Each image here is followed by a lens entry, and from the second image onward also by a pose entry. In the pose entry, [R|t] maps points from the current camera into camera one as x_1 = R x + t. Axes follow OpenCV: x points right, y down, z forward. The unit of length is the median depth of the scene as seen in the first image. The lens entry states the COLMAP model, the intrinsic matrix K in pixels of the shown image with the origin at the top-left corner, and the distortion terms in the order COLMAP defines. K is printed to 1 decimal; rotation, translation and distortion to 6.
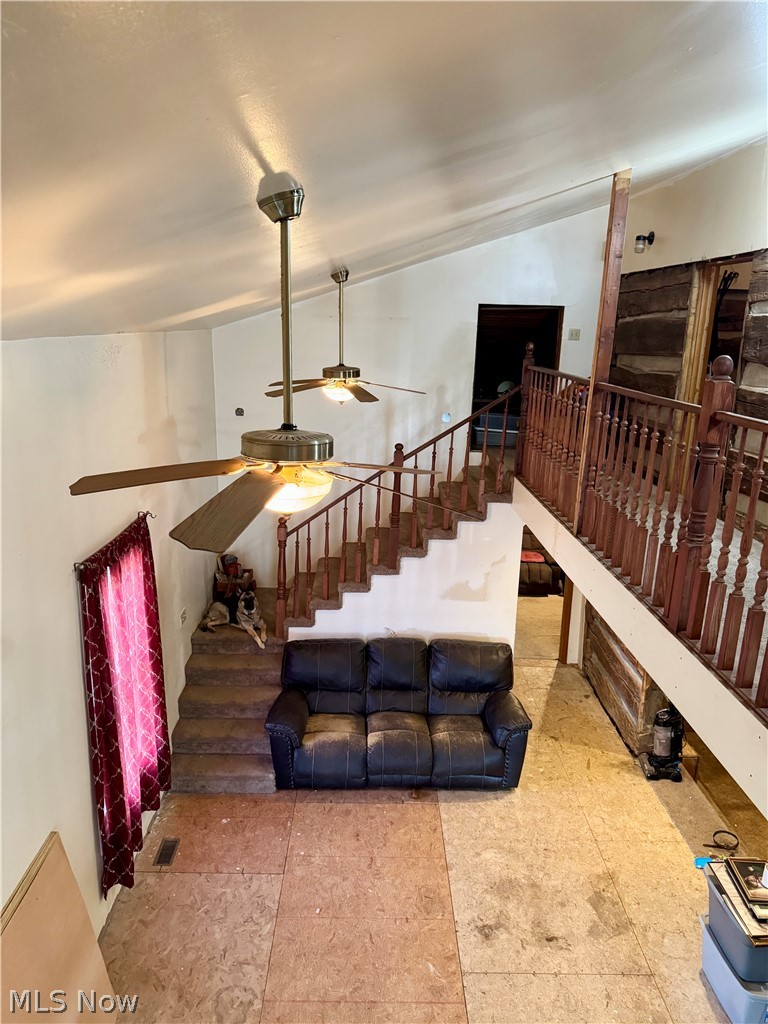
lens RADIAL K [[727.3, 0, 382.7], [0, 727.3, 511.5], [0, 0, 1]] dist [0.065327, -0.059272]
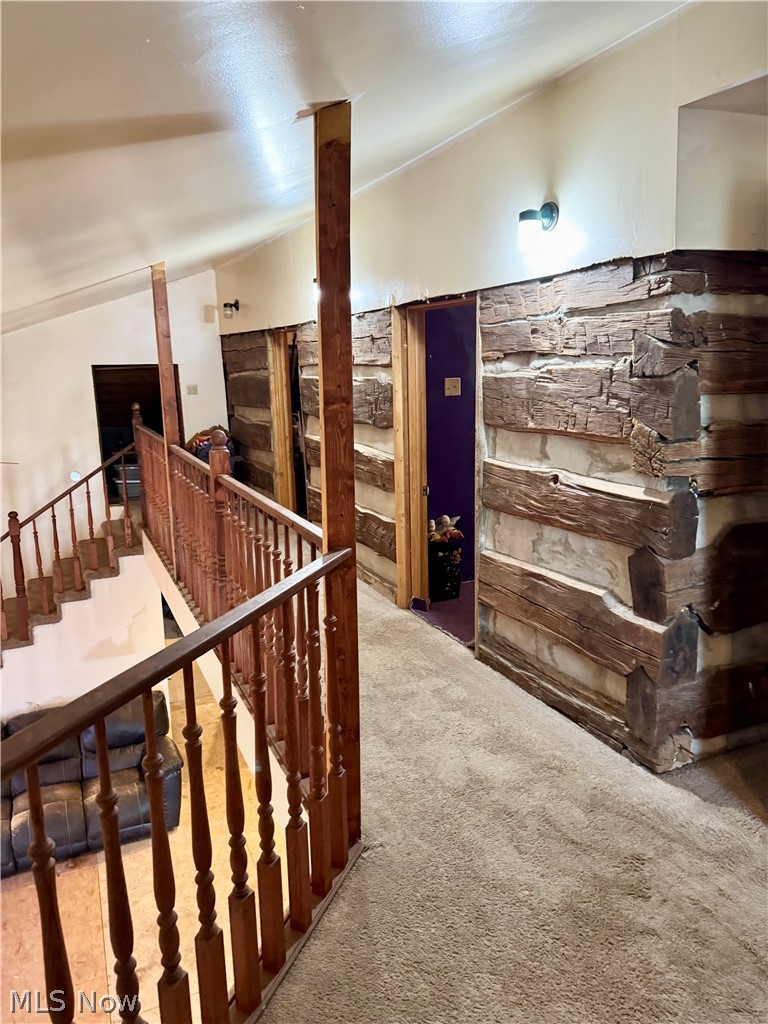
lens RADIAL K [[727.3, 0, 388.5], [0, 727.3, 515.6], [0, 0, 1]] dist [0.065327, -0.059272]
pose [[0.912777, -0.124460, 0.389035, 0.103933], [0.139713, 0.990130, -0.011041, -0.007016], [-0.383821, 0.064431, 0.921157, -0.106714]]
